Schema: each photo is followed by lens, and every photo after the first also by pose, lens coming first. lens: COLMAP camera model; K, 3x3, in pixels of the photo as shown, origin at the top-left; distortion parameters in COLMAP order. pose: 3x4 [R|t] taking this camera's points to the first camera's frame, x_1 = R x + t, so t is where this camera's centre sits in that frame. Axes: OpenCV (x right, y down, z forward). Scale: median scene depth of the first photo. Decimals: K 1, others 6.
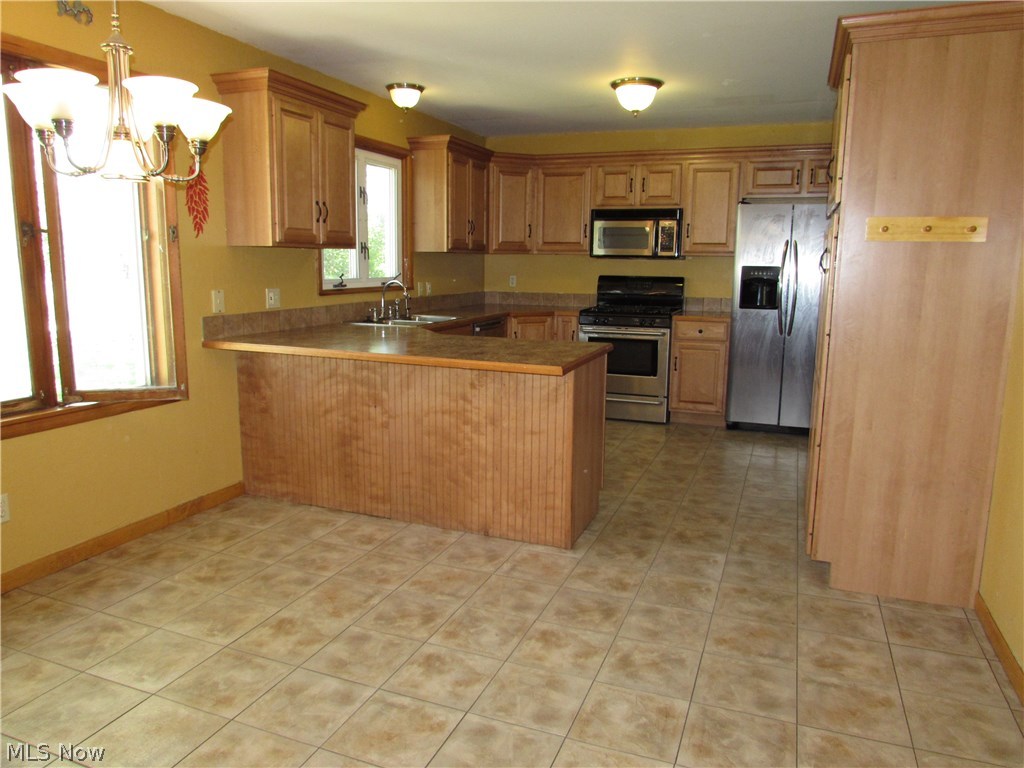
lens RADIAL K [[723.2, 0, 510.6], [0, 723.2, 384.1], [0, 0, 1]] dist [-0.005356, -0.000660]
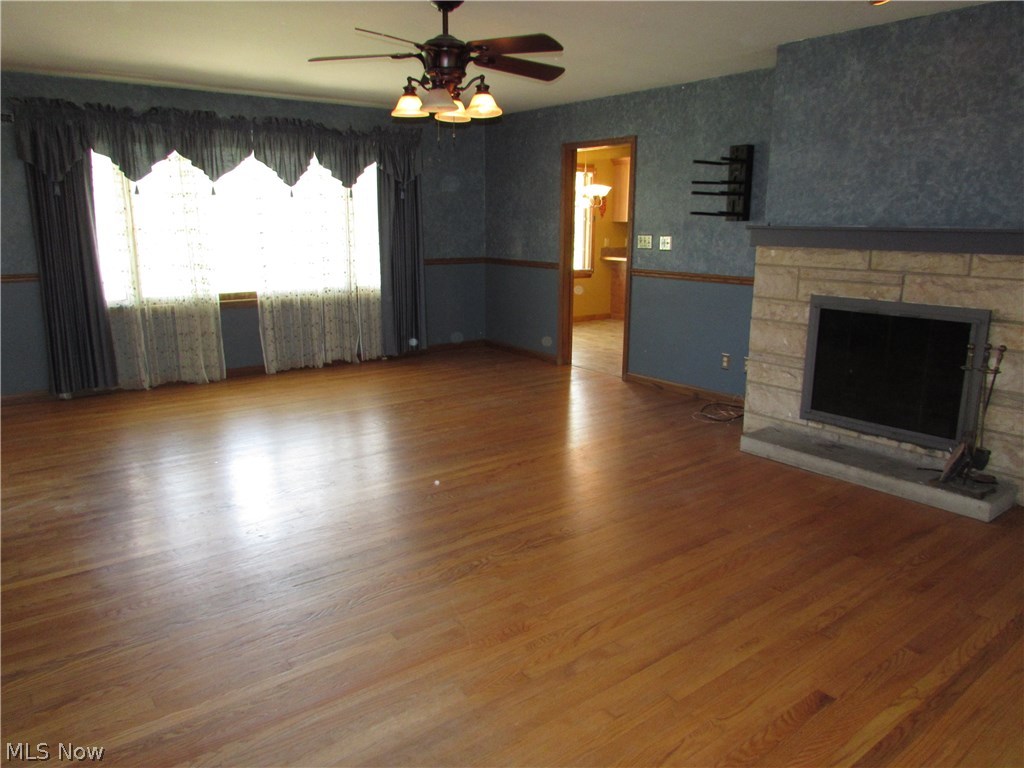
lens RADIAL K [[723.2, 0, 511.4], [0, 723.2, 381.6], [0, 0, 1]] dist [-0.005356, -0.000660]
pose [[0.861845, 0.100863, -0.497041, 0.655859], [-0.078326, 0.994738, 0.066044, 0.242895], [0.501086, -0.017988, 0.865210, -1.462151]]
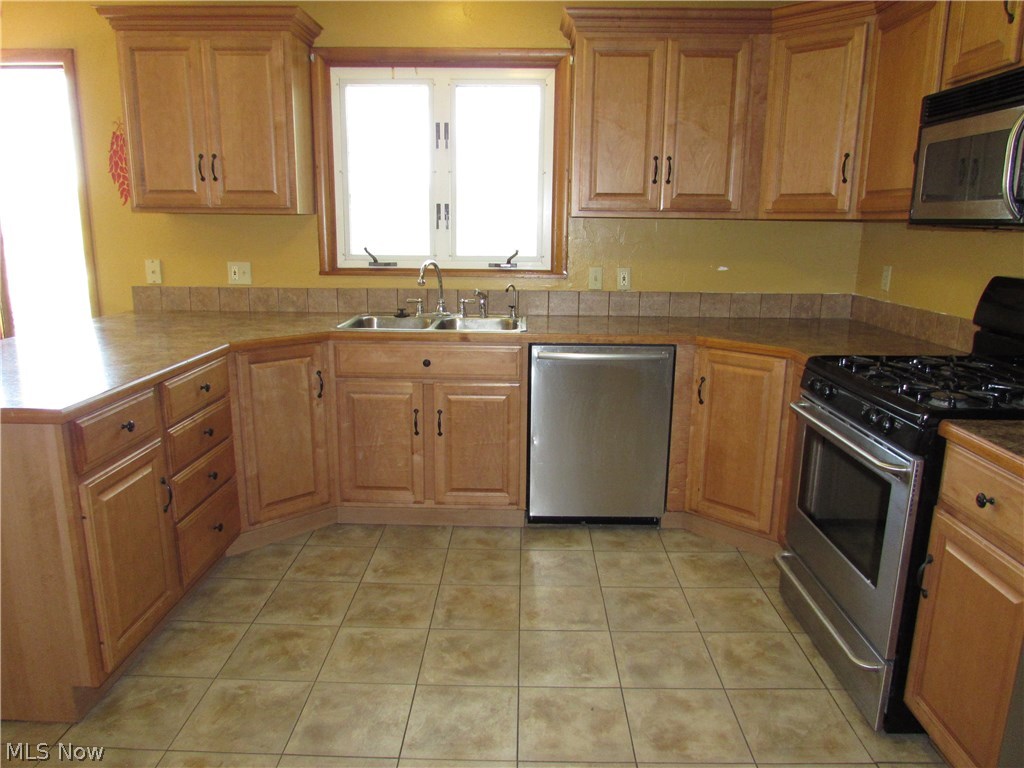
lens RADIAL K [[723.2, 0, 511.0], [0, 723.2, 379.6], [0, 0, 1]] dist [-0.005356, -0.000660]
pose [[0.341698, 0.197337, -0.918858, 0.618955], [-0.164797, 0.975139, 0.148141, -0.180899], [0.925248, 0.100806, 0.365724, 1.024284]]
